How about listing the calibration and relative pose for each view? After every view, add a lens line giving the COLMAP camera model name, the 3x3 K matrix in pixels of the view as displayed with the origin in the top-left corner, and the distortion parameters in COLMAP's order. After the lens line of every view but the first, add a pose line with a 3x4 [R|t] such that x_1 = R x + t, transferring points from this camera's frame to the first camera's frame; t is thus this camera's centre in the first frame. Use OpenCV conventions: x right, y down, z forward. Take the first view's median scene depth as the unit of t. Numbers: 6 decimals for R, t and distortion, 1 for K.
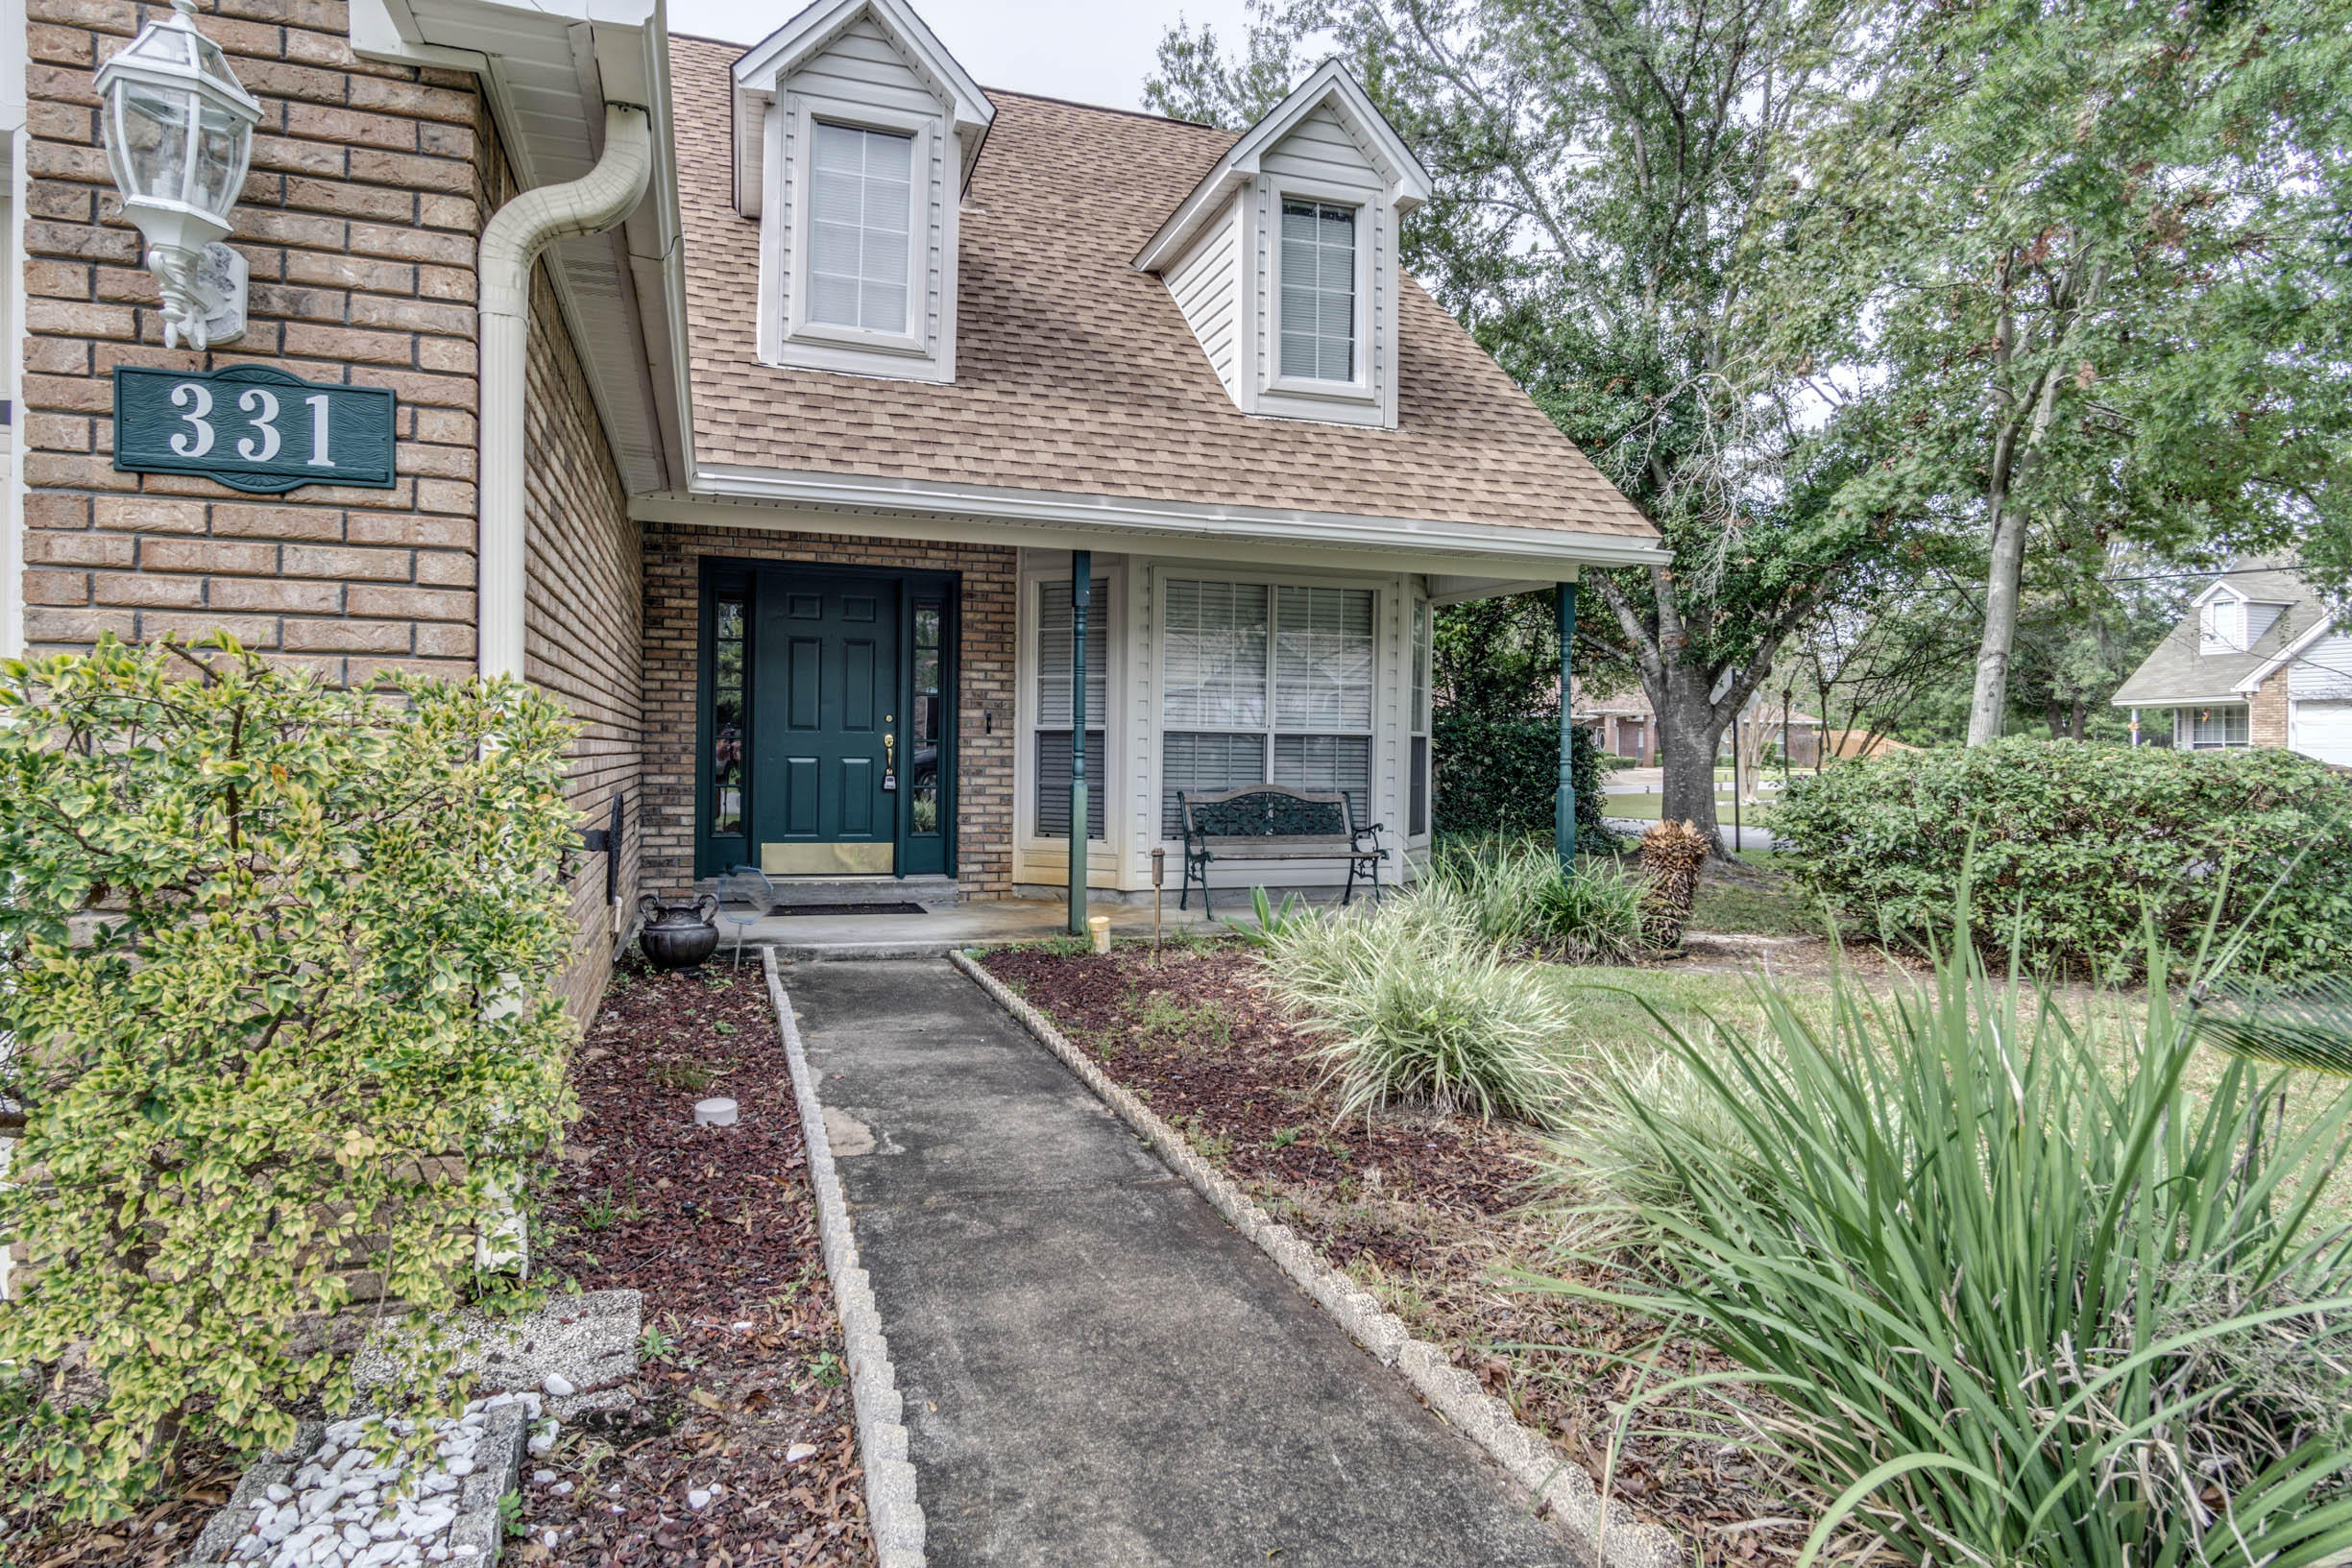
lens RADIAL K [[1279.6, 0, 1173.1], [0, 1279.6, 751.0], [0, 0, 1]] dist [0.014556, -0.000599]
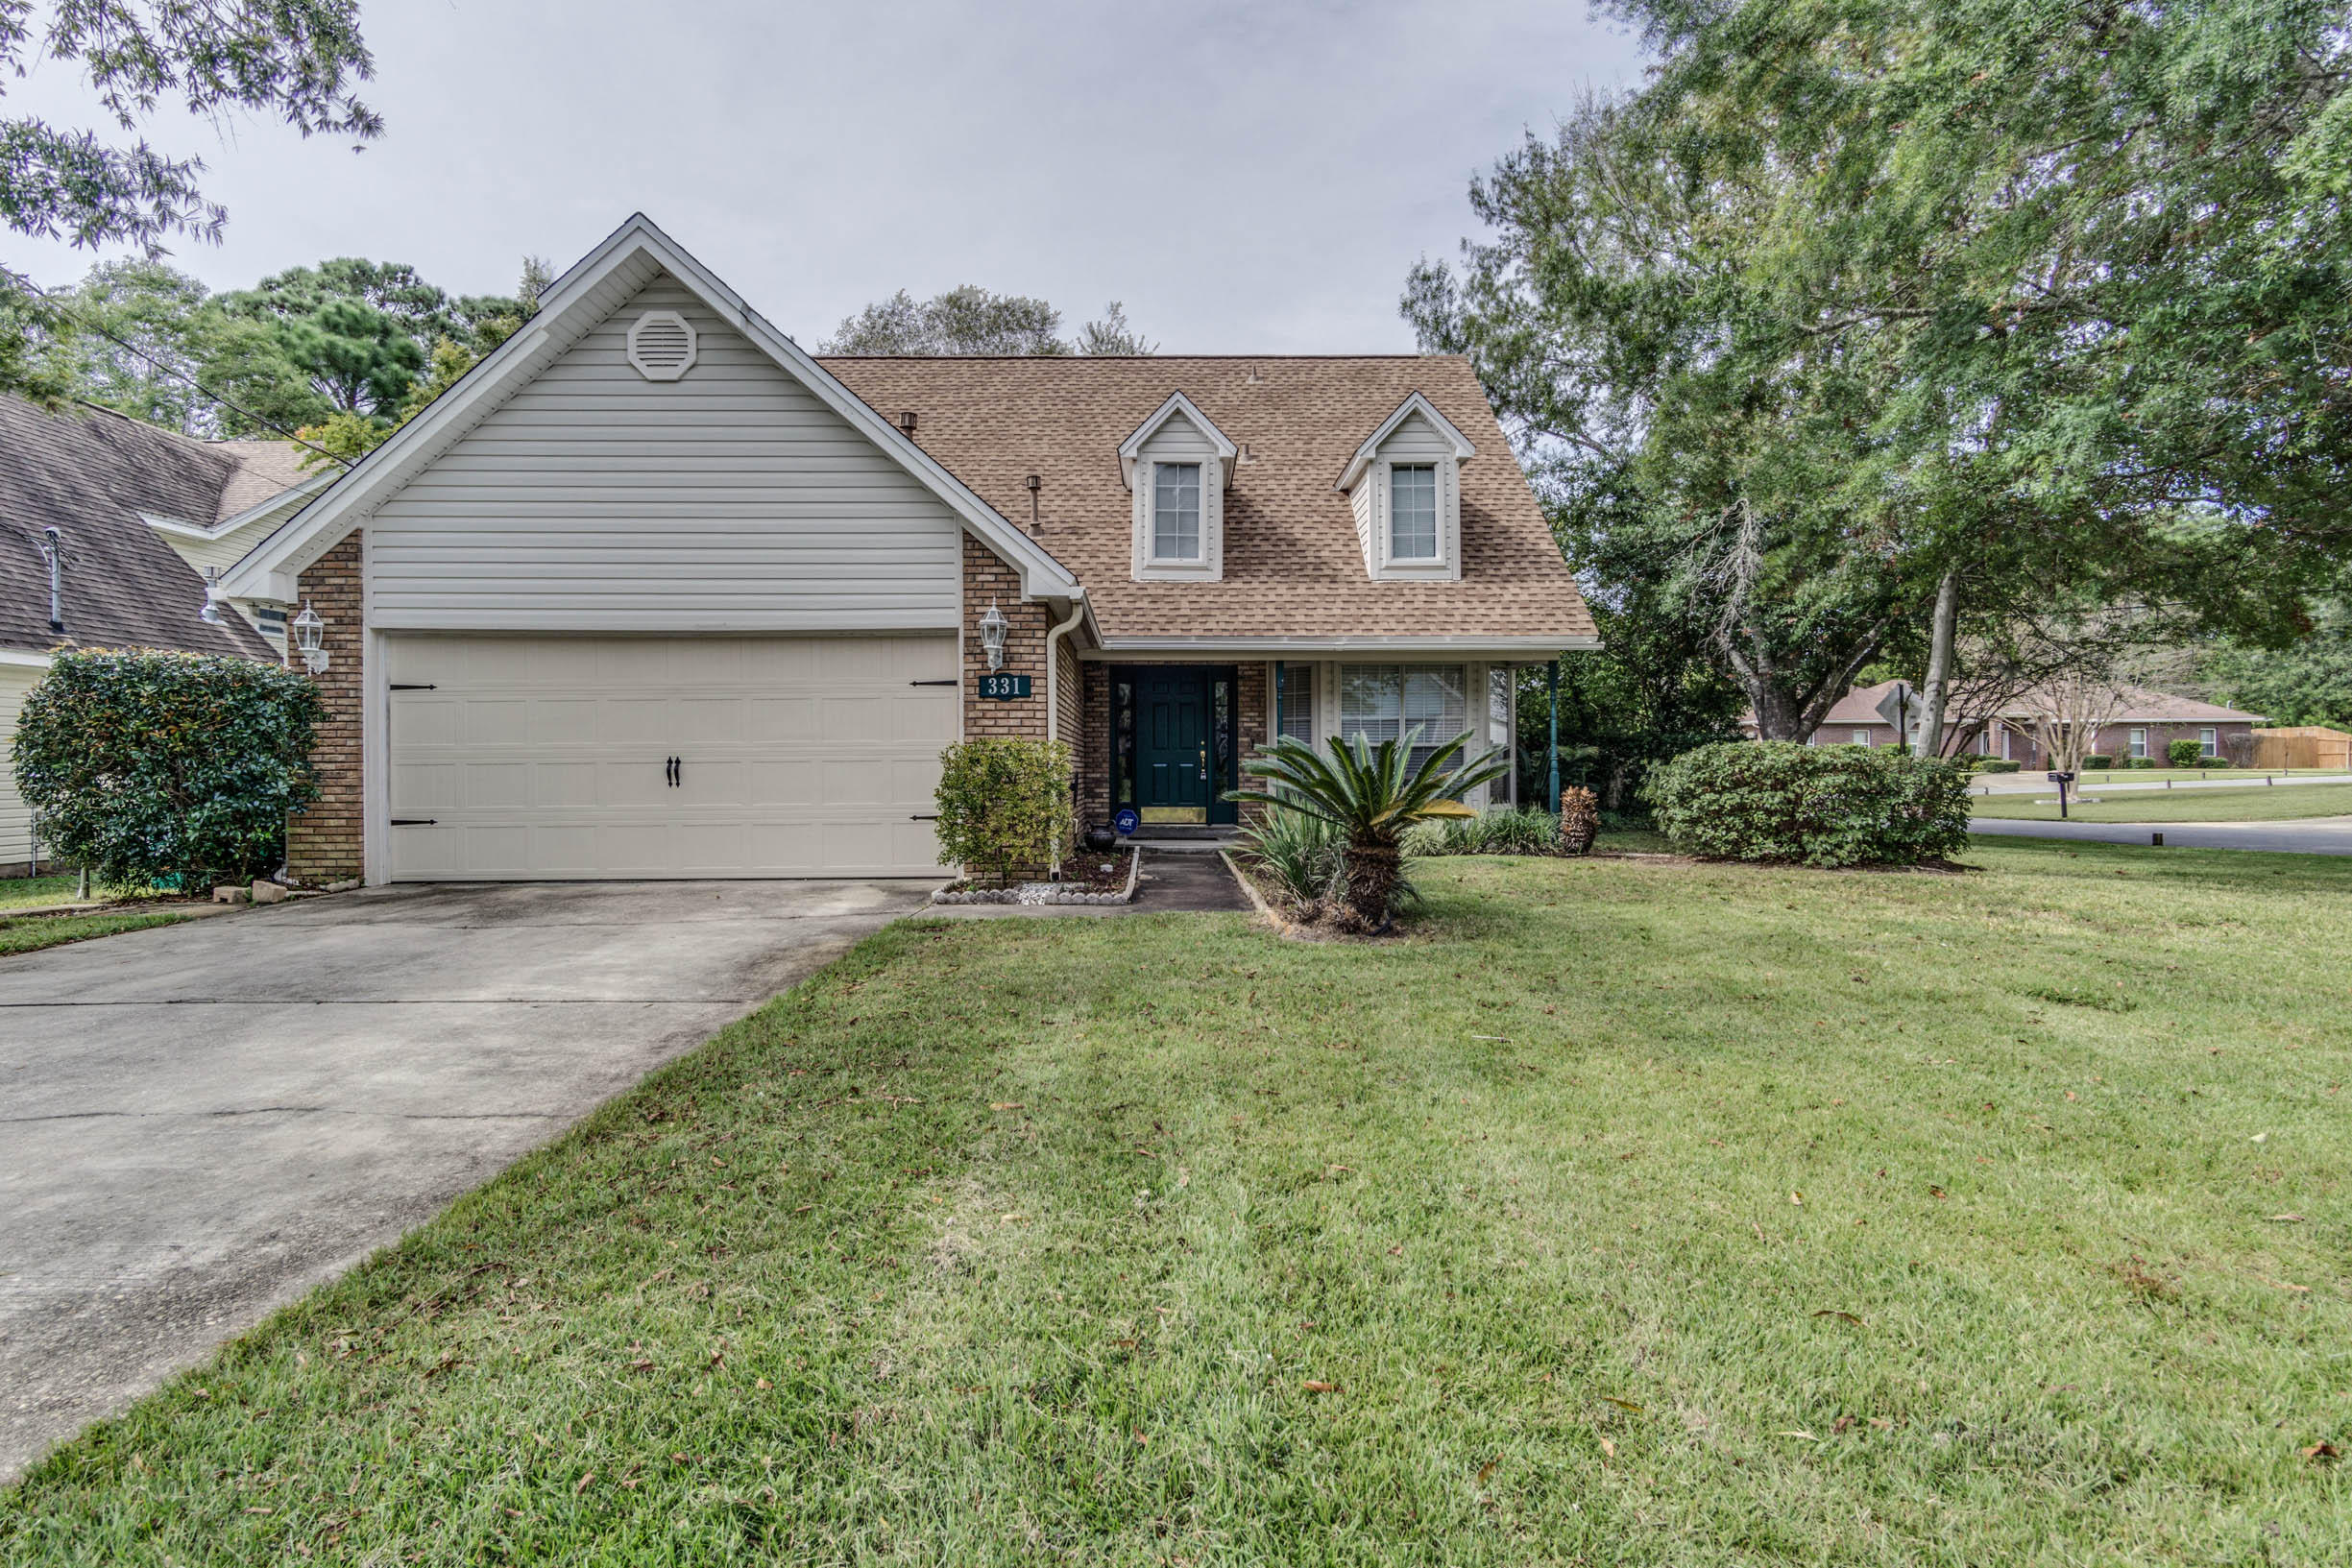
lens RADIAL K [[1279.6, 0, 1173.1], [0, 1279.6, 751.0], [0, 0, 1]] dist [0.014556, -0.000599]
pose [[0.946629, -0.020140, -0.321697, 0.374222], [0.015825, 0.999746, -0.016023, 0.018016], [0.321938, 0.010077, 0.946707, -0.883637]]
